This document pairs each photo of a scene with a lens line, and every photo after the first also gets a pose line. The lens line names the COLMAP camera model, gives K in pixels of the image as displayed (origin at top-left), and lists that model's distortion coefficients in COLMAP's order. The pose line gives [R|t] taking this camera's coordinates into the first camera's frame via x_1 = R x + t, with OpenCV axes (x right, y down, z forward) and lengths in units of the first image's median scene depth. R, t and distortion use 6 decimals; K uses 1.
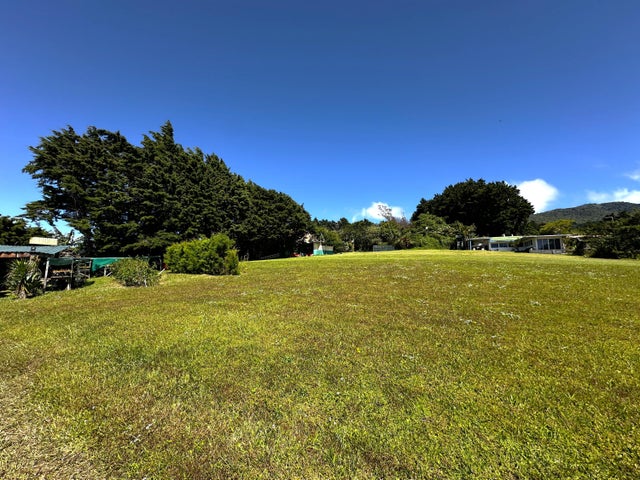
lens RADIAL K [[253.8, 0, 319.6], [0, 253.8, 239.9], [0, 0, 1]] dist [-0.001799, -0.000735]
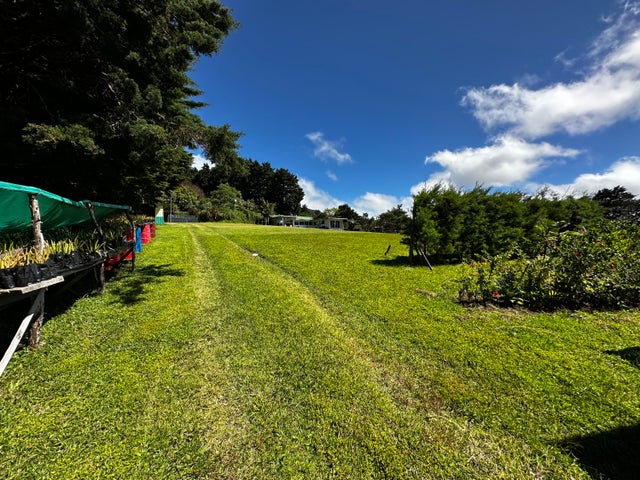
lens RADIAL K [[253.8, 0, 317.7], [0, 253.8, 237.6], [0, 0, 1]] dist [-0.001799, -0.000735]
pose [[0.452479, -0.002747, 0.891771, -0.374769], [-0.079008, 0.995939, 0.043155, 0.034510], [-0.888268, -0.089984, 0.450425, 0.381025]]
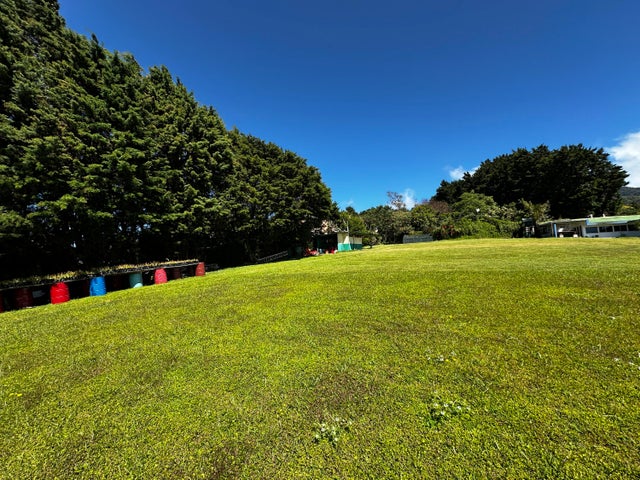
lens RADIAL K [[253.8, 0, 320.2], [0, 253.8, 239.1], [0, 0, 1]] dist [-0.001799, -0.000735]
pose [[0.999508, -0.028315, 0.013466, -0.076180], [0.027979, 0.999308, 0.024511, 0.010079], [-0.014151, -0.024122, 0.999609, 0.333258]]
